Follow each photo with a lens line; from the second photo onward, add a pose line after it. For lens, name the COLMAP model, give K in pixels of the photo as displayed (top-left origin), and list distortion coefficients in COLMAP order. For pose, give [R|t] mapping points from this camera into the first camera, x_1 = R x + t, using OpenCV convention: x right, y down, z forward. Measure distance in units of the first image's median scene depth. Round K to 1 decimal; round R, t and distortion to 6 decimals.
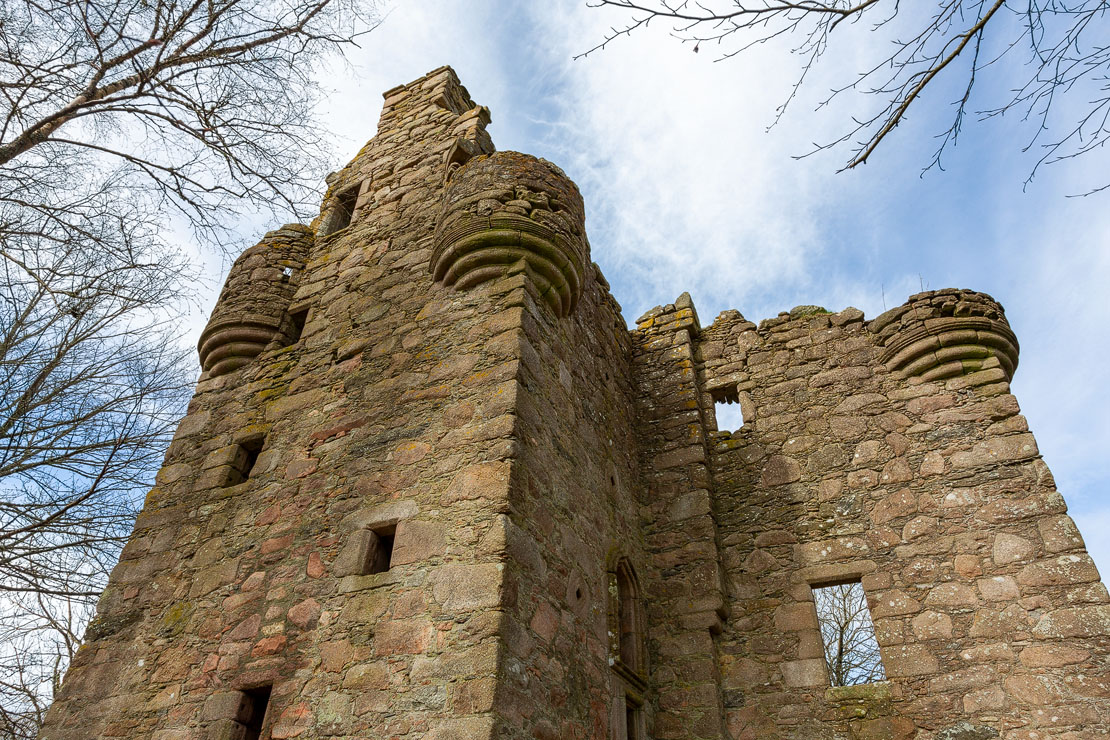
lens RADIAL K [[726.5, 0, 551.5], [0, 726.5, 371.4], [0, 0, 1]] dist [0.003940, 0.000223]
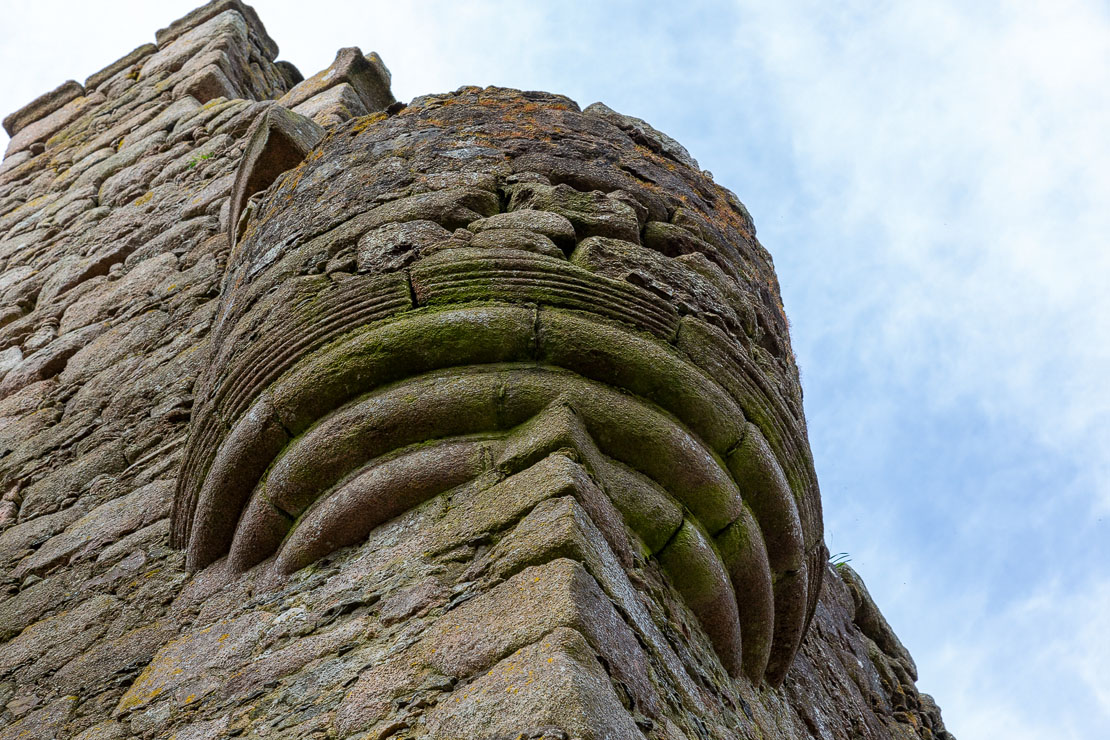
lens RADIAL K [[2562.5, 0, 556.7], [0, 2562.5, 370.1], [0, 0, 1]] dist [-0.008659, 0.000000]
pose [[0.995702, -0.091886, -0.011631, -0.027097], [0.080881, 0.923818, -0.374190, 0.140058], [0.045128, 0.371640, 0.927279, 0.203200]]
